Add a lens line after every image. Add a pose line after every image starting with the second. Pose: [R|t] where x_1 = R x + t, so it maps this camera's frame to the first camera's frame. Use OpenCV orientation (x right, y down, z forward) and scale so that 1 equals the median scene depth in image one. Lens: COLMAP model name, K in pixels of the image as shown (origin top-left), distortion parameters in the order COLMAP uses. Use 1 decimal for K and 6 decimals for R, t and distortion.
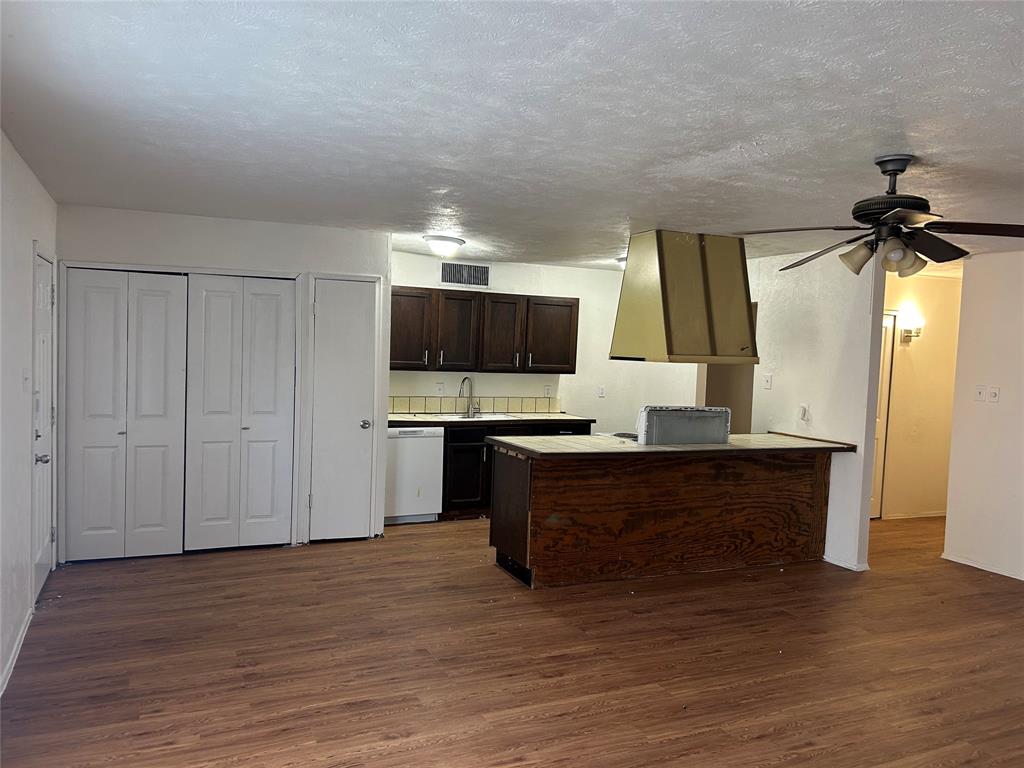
lens RADIAL K [[768.0, 0, 506.8], [0, 768.0, 386.7], [0, 0, 1]] dist [0.004933, -0.000662]
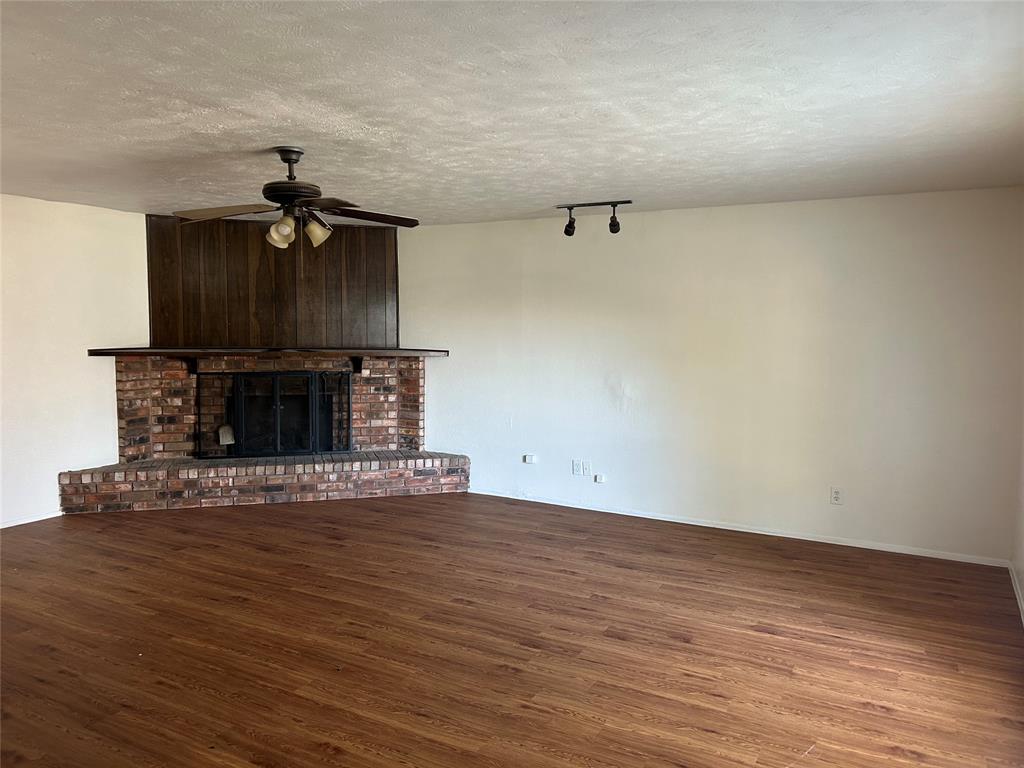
lens RADIAL K [[768.0, 0, 507.0], [0, 768.0, 381.6], [0, 0, 1]] dist [0.004933, -0.000662]
pose [[-0.597096, -0.110176, 0.794567, -0.655339], [0.009959, 0.989428, 0.144680, -0.098520], [-0.802108, 0.094301, -0.589687, 1.374121]]
